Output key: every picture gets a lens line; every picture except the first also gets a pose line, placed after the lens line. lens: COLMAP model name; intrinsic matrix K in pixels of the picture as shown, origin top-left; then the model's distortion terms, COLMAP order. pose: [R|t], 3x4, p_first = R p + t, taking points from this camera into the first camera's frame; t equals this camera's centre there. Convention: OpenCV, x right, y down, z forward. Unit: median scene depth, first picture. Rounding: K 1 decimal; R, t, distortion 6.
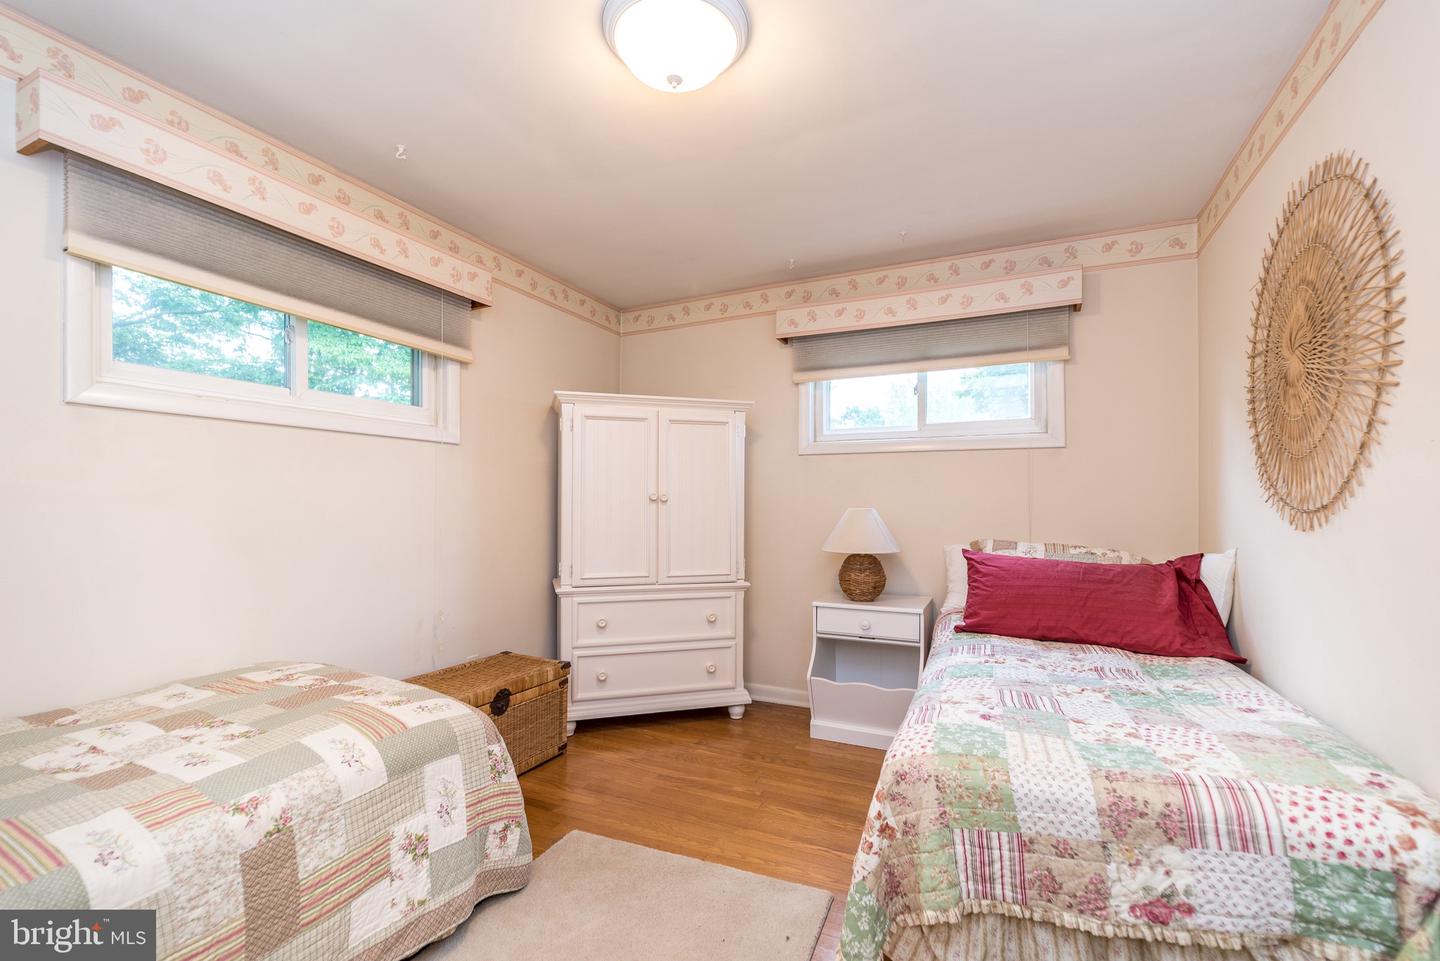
lens RADIAL K [[649.2, 0, 714.3], [0, 649.2, 489.3], [0, 0, 1]] dist [0.009319, 0.000034]
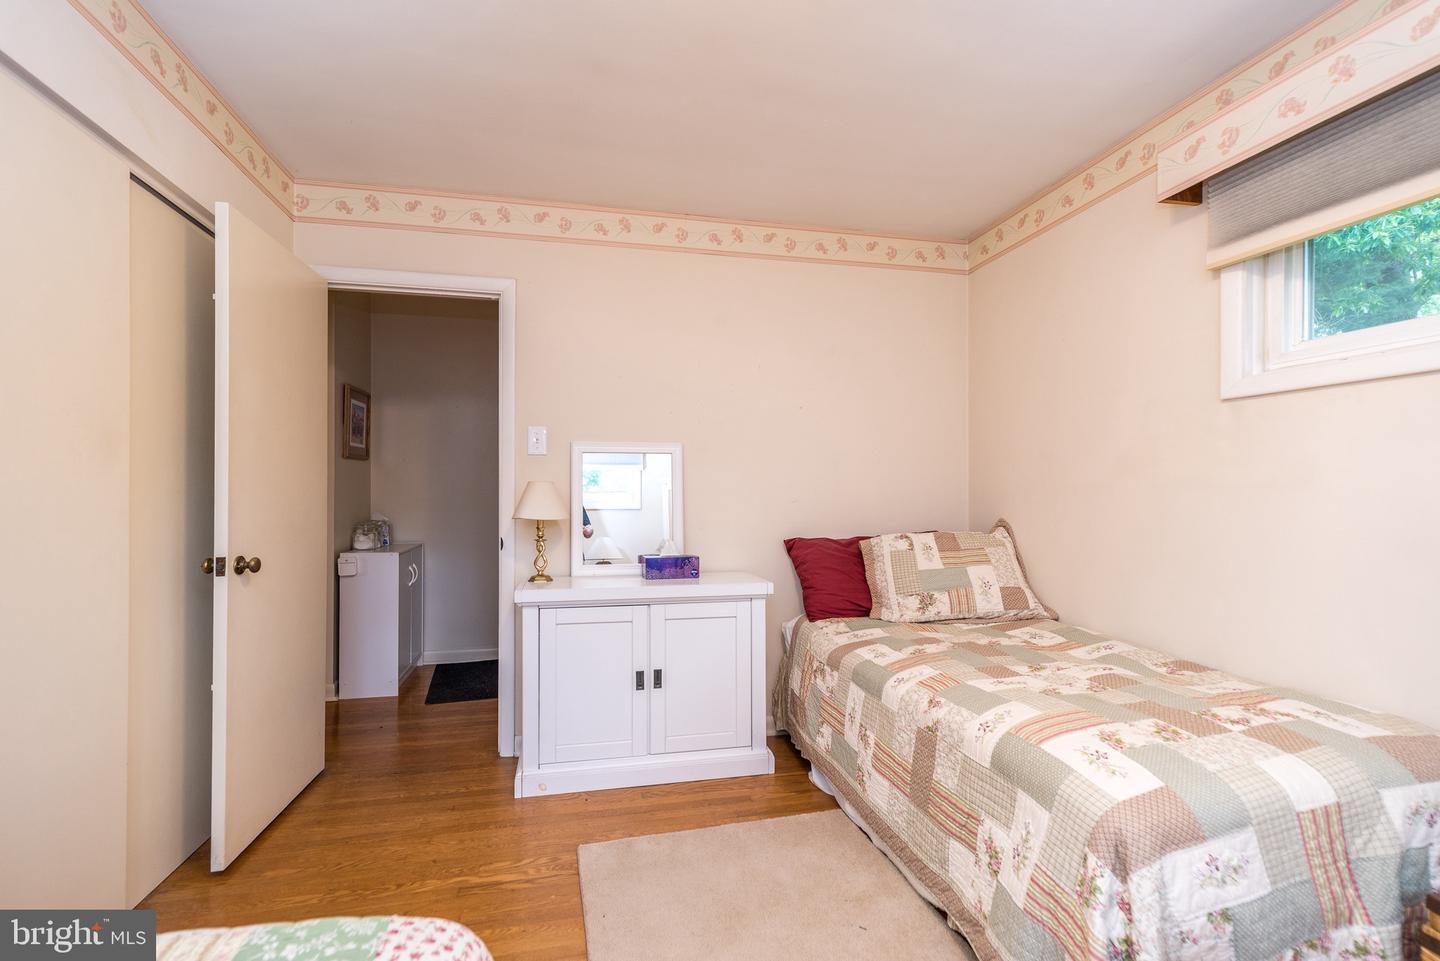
lens RADIAL K [[649.2, 0, 714.3], [0, 649.2, 489.3], [0, 0, 1]] dist [0.009319, 0.000034]
pose [[-0.782878, -0.006498, -0.622141, 0.438391], [0.006117, 0.999817, -0.018140, 0.039511], [0.622145, -0.018007, -0.782695, 1.500952]]
